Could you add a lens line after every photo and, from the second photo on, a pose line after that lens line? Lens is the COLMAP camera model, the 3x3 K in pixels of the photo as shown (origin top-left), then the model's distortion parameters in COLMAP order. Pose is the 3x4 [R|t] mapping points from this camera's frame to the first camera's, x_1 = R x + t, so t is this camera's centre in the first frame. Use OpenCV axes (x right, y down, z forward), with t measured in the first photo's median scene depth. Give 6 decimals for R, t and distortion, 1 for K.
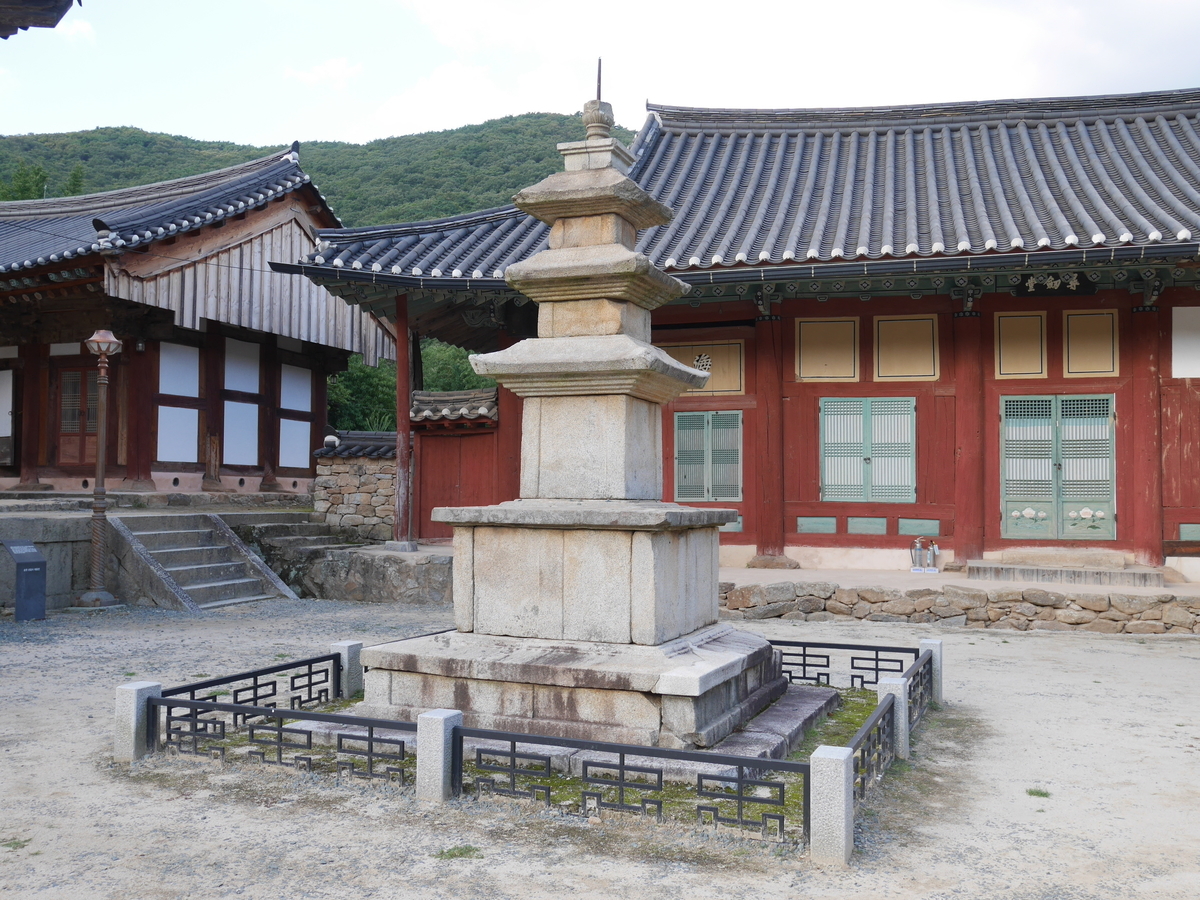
lens RADIAL K [[1119.1, 0, 600.0], [0, 1119.1, 450.0], [0, 0, 1]] dist [-0.017820, 0.008103]
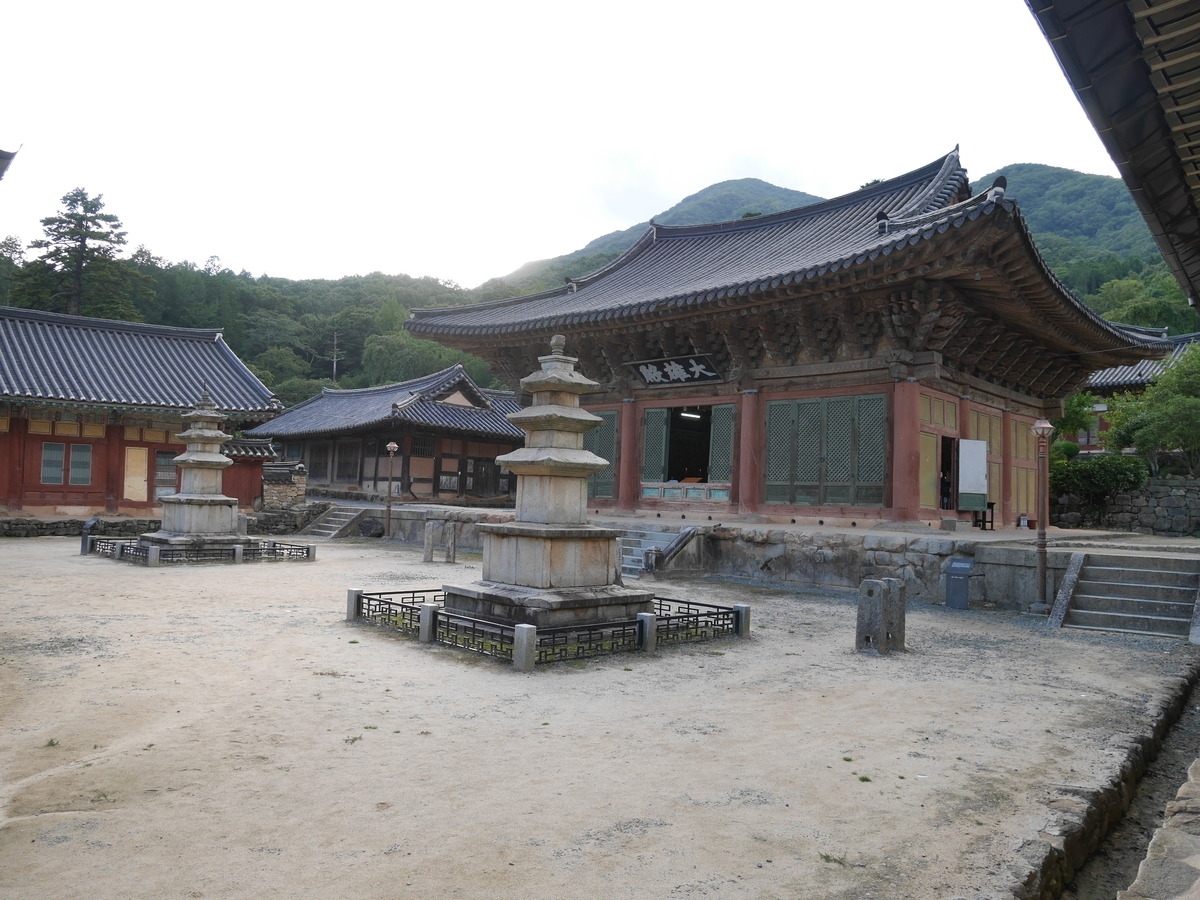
lens RADIAL K [[866.2, 0, 600.0], [0, 866.2, 450.0], [0, 0, 1]] dist [-0.079814, 0.043962]
pose [[-0.412137, -0.074554, -0.908067, 0.608651], [-0.003306, 0.996762, -0.080336, 0.015932], [0.911116, -0.030108, -0.411049, 0.731821]]
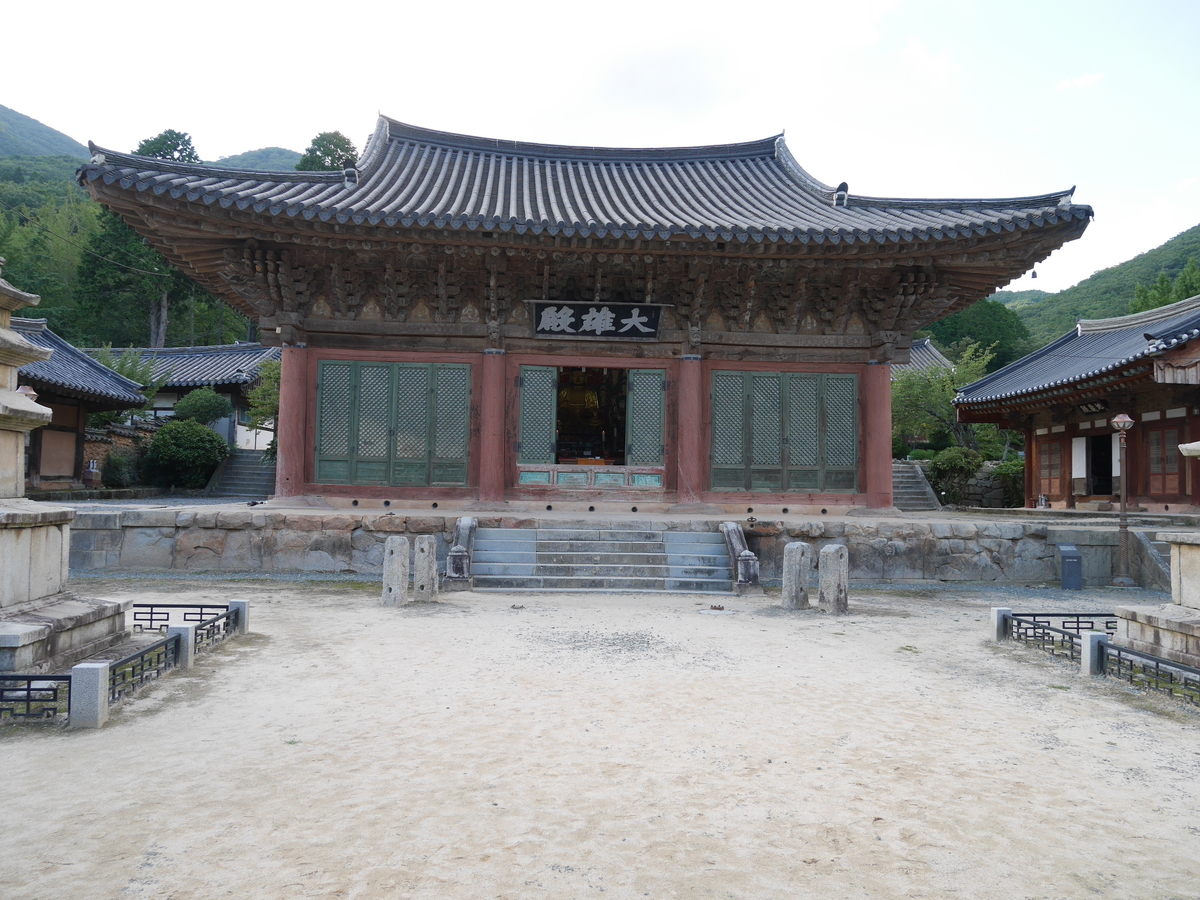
lens RADIAL K [[866.2, 0, 600.0], [0, 866.2, 450.0], [0, 0, 1]] dist [-0.079814, 0.043962]
pose [[0.401739, -0.047147, -0.914540, 0.284161], [0.021454, 0.998884, -0.042070, -0.016422], [0.915503, -0.002719, 0.402302, -0.137286]]
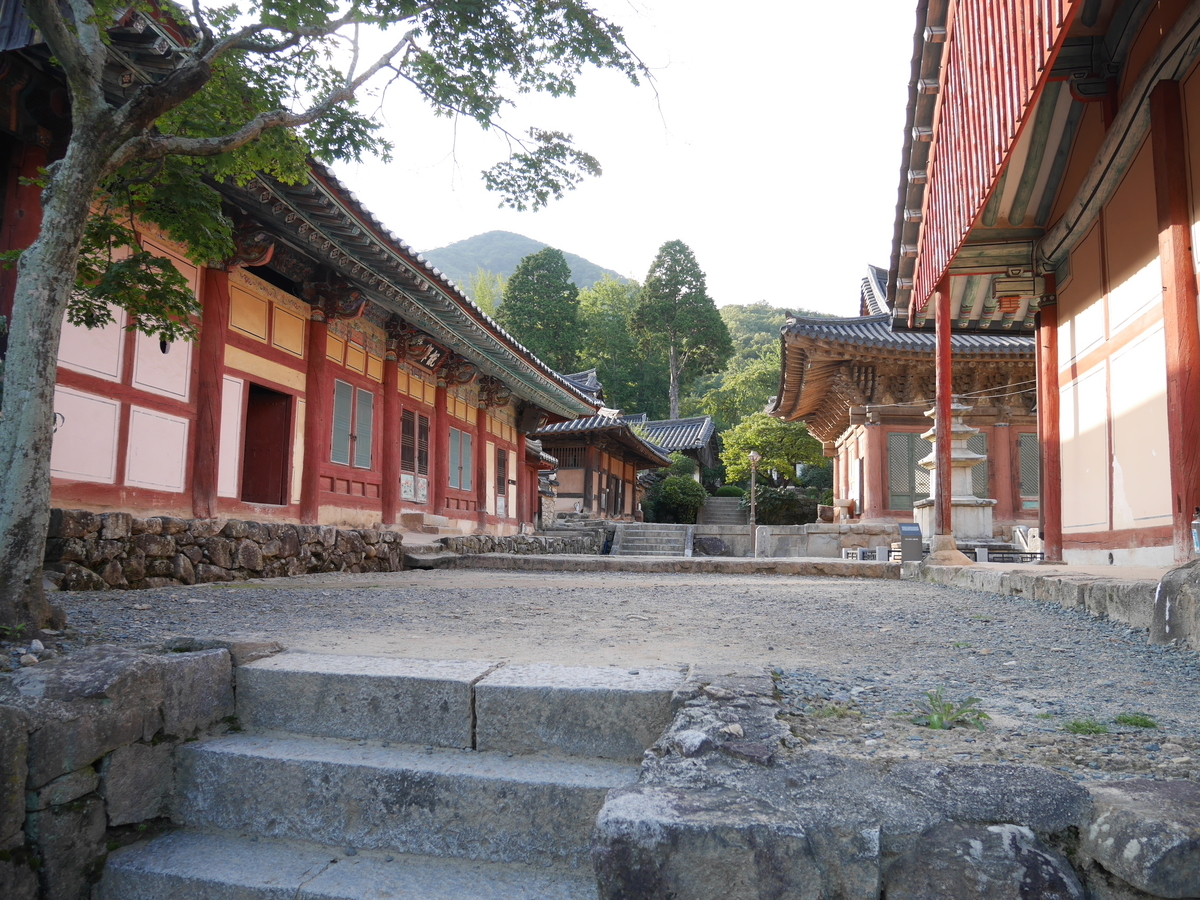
lens RADIAL K [[866.2, 0, 600.0], [0, 866.2, 450.0], [0, 0, 1]] dist [-0.079814, 0.043962]
pose [[0.181097, -0.117287, -0.976446, 0.728447], [0.018928, 0.993095, -0.115777, 0.040001], [0.983283, 0.002484, 0.182067, -0.894921]]
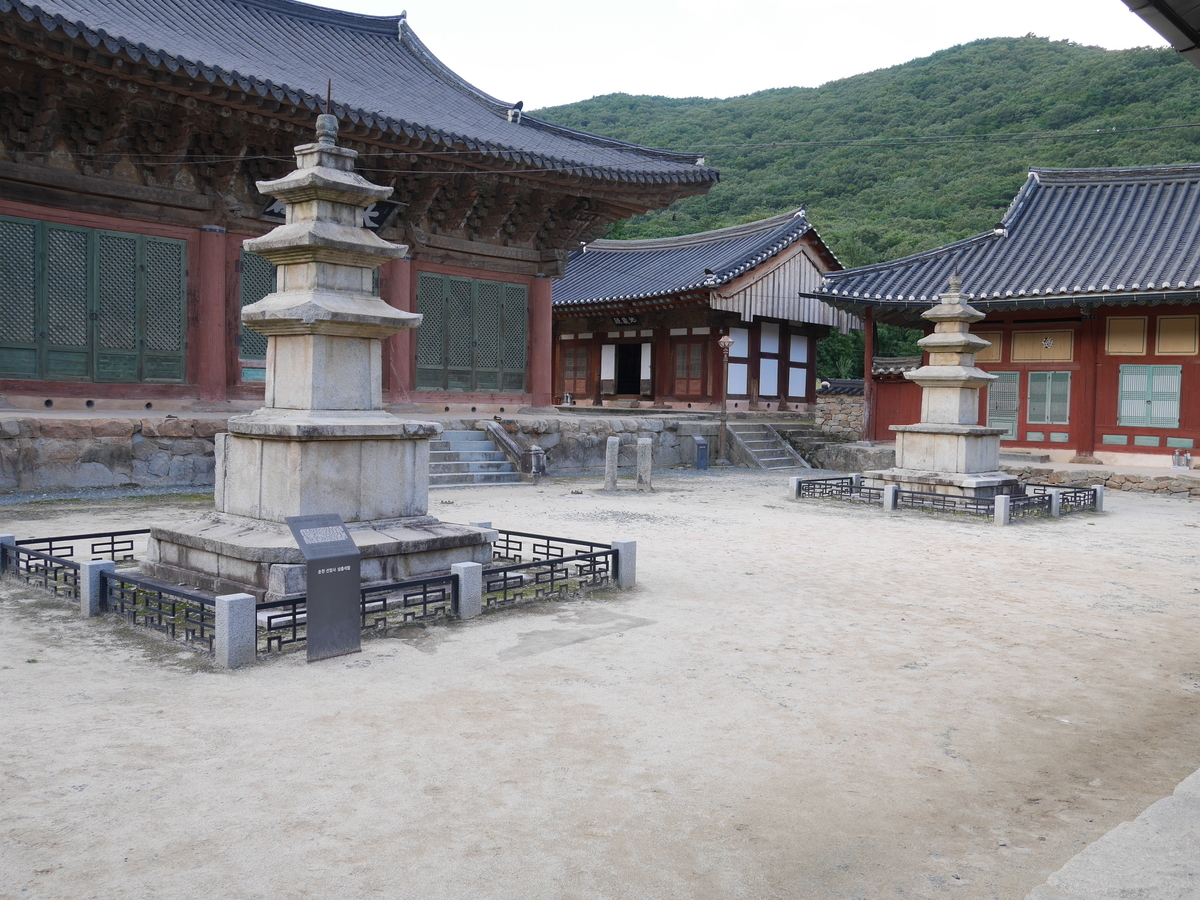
lens RADIAL K [[1014.8, 0, 600.0], [0, 1014.8, 450.0], [0, 0, 1]] dist [-0.009963, 0.000075]
pose [[0.916483, 0.035413, -0.398503, 0.084623], [-0.002486, 0.996560, 0.082842, -0.039865], [0.400066, -0.074932, 0.913418, -0.676123]]
